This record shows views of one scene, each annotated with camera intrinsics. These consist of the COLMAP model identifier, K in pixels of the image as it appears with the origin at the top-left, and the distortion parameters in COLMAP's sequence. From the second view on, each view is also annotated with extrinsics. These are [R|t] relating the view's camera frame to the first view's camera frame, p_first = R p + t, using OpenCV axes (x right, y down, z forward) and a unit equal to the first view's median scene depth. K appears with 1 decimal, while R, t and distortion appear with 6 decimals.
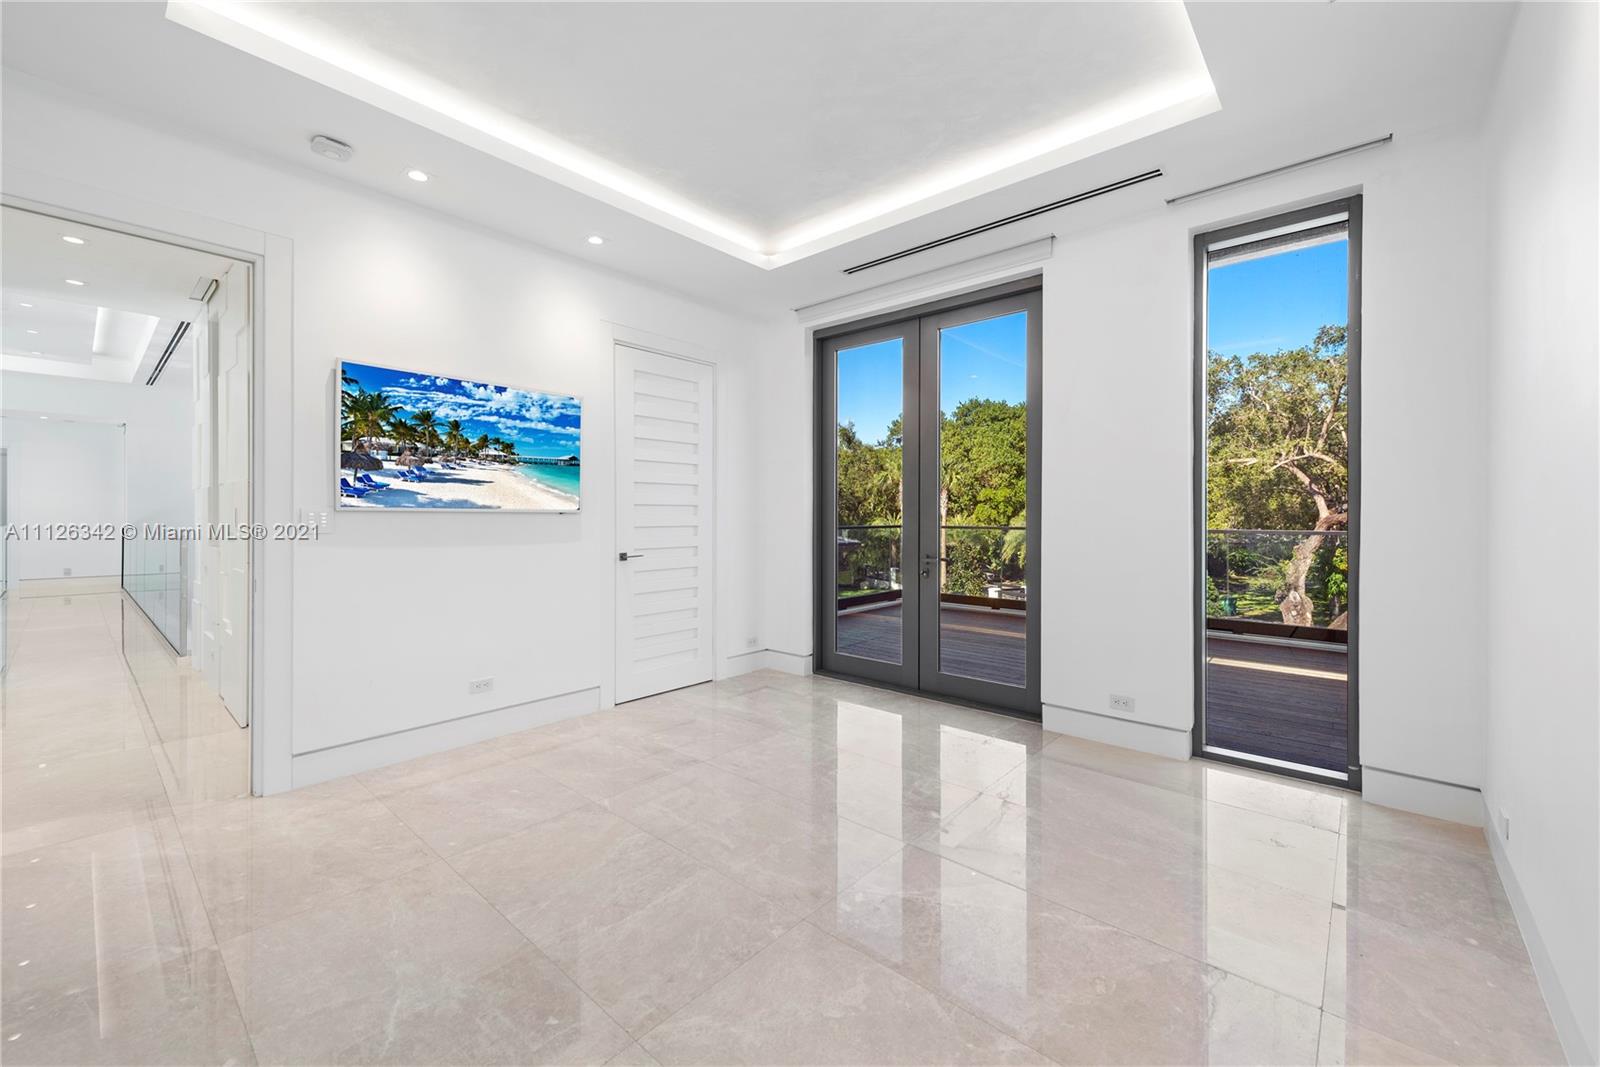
lens RADIAL K [[648.5, 0, 794.4], [0, 648.5, 520.8], [0, 0, 1]] dist [0.016018, -0.000680]
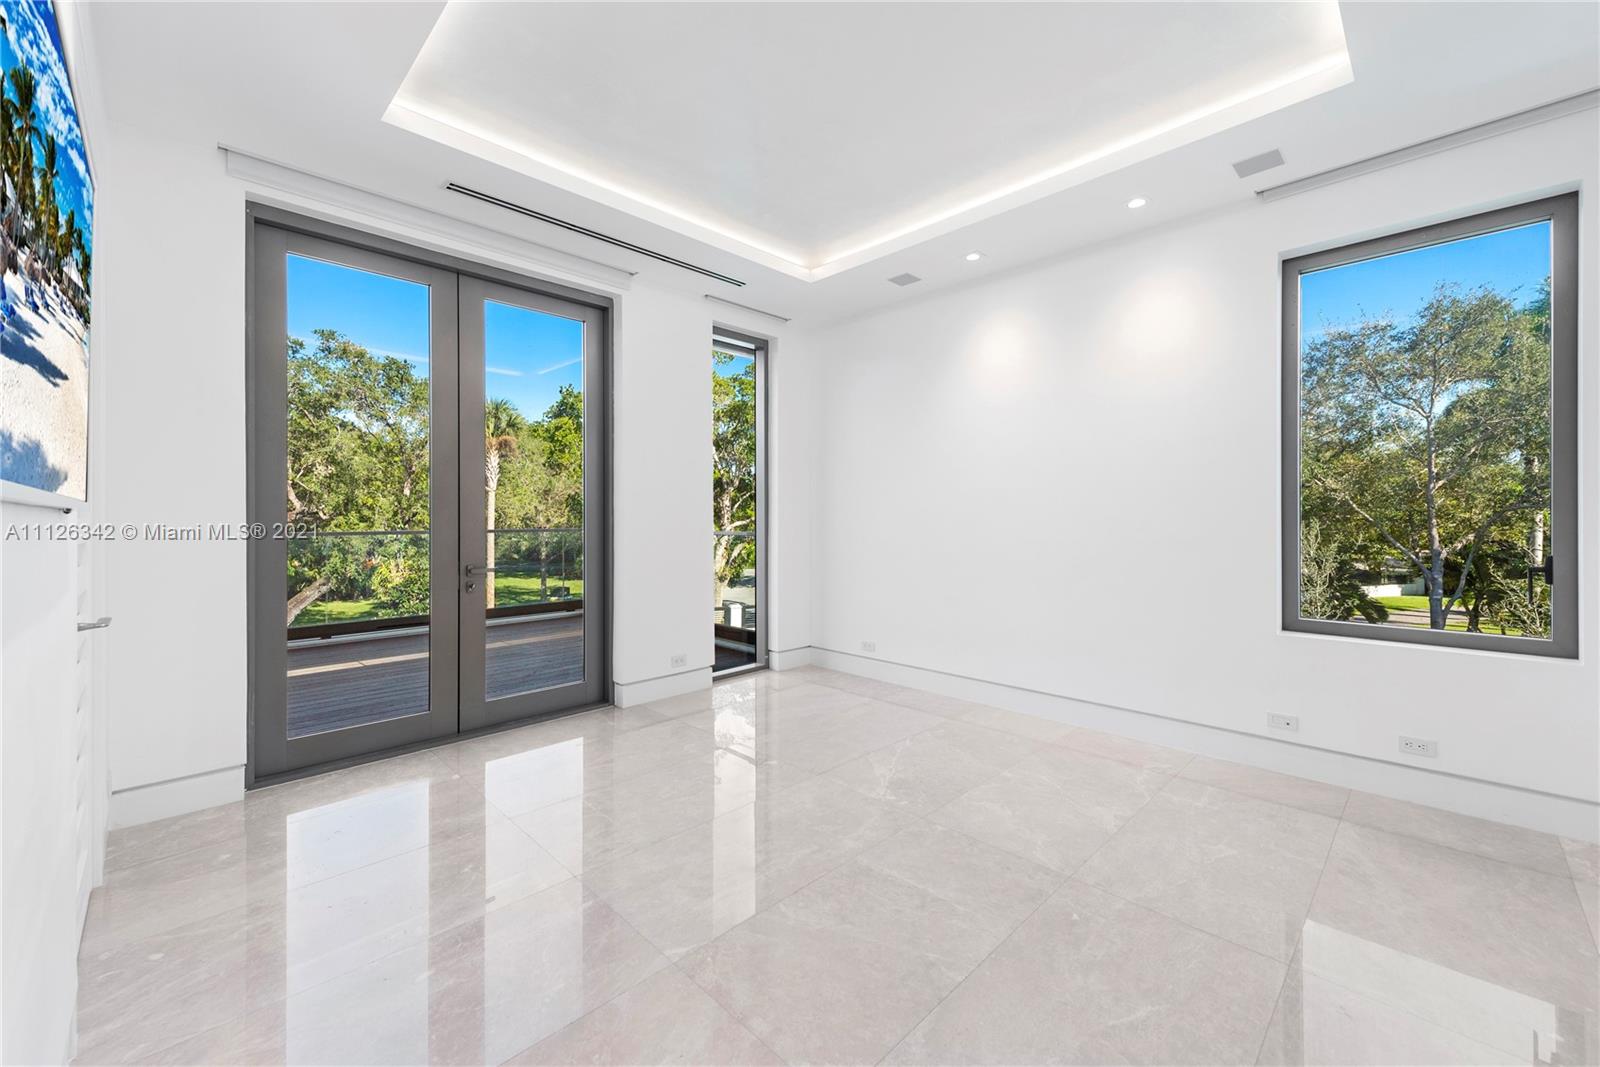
lens RADIAL K [[648.5, 0, 801.5], [0, 648.5, 526.2], [0, 0, 1]] dist [0.016018, -0.000680]
pose [[0.040894, -0.013697, 0.999070, -0.562164], [0.010788, 0.999854, 0.013266, -0.003840], [-0.999105, 0.010235, 0.041036, 0.503788]]
